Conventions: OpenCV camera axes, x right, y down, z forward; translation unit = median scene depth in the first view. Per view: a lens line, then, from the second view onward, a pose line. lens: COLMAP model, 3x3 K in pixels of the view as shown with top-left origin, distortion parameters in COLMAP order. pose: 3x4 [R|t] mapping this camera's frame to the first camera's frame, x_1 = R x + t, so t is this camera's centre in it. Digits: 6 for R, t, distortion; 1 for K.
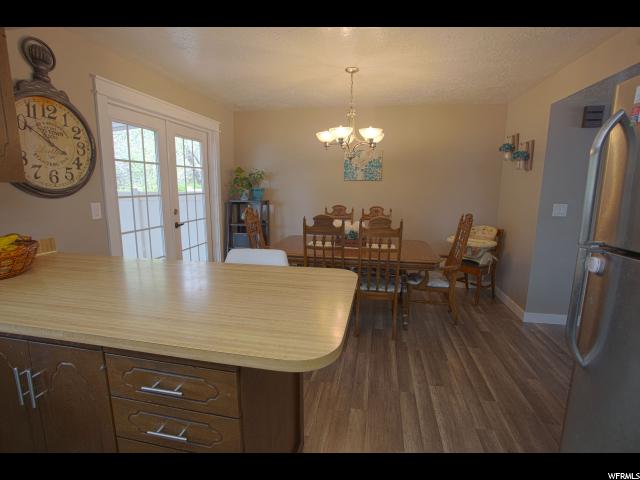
lens RADIAL K [[317.3, 0, 319.1], [0, 317.3, 239.4], [0, 0, 1]] dist [-0.067920, 0.033407]
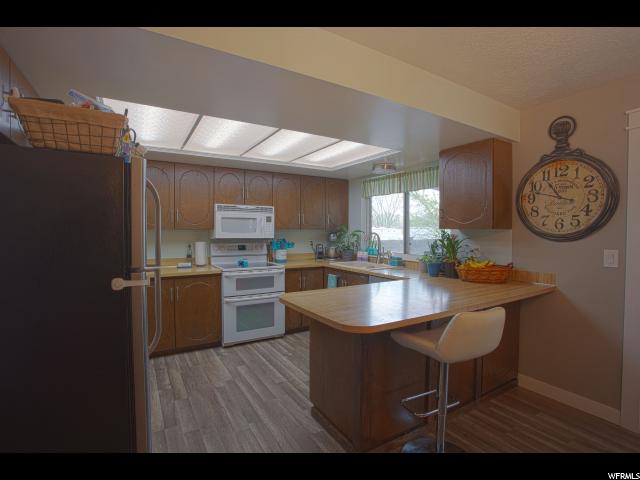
lens RADIAL K [[317.3, 0, 319.1], [0, 317.3, 239.4], [0, 0, 1]] dist [-0.067920, 0.033407]
pose [[-0.746673, 0.006677, -0.665158, 0.573853], [-0.120535, 0.982038, 0.145164, -0.188306], [0.654180, 0.188565, -0.732456, 1.166183]]
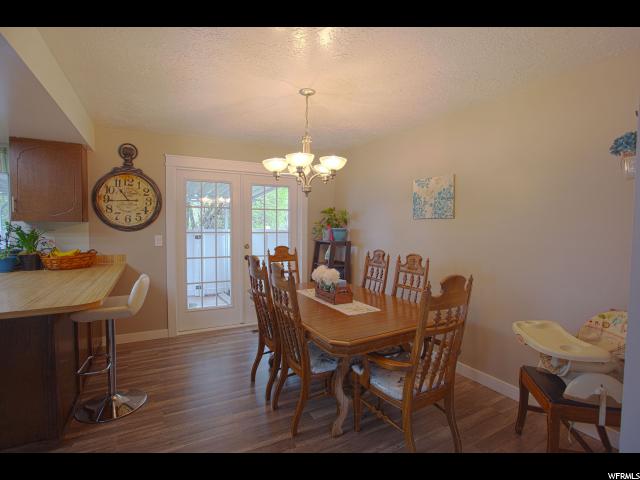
lens RADIAL K [[317.3, 0, 319.1], [0, 317.3, 239.4], [0, 0, 1]] dist [-0.067920, 0.033407]
pose [[0.629911, 0.030815, -0.776056, 1.039780], [-0.134624, 0.988419, -0.070025, -0.103663], [0.764911, 0.148585, 0.626765, 0.684072]]
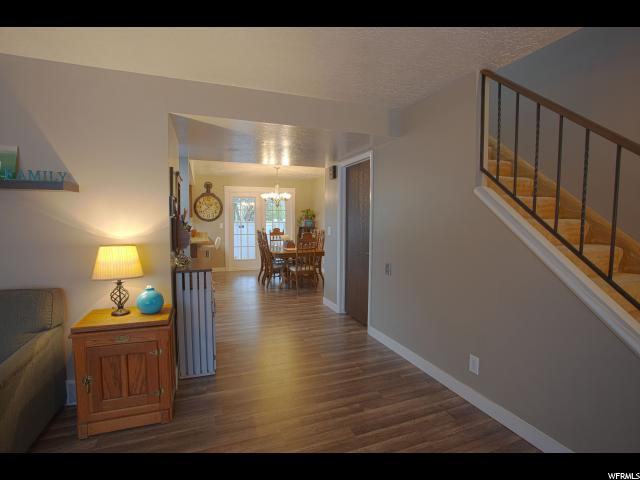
lens RADIAL K [[317.3, 0, 319.1], [0, 317.3, 239.4], [0, 0, 1]] dist [-0.067920, 0.033407]
pose [[0.522680, 0.051681, -0.850961, 2.881627], [-0.144216, 0.989135, -0.028508, -0.002994], [0.840242, 0.137623, 0.524455, 0.141590]]
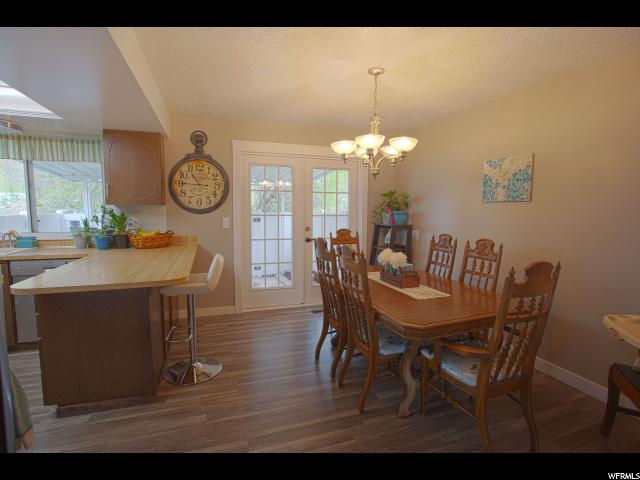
lens RADIAL K [[317.3, 0, 319.1], [0, 317.3, 239.4], [0, 0, 1]] dist [-0.067920, 0.033407]
pose [[0.500230, 0.080070, -0.862182, 1.011921], [-0.151763, 0.988410, 0.003742, -0.091878], [0.852489, 0.128975, 0.506584, 0.631381]]
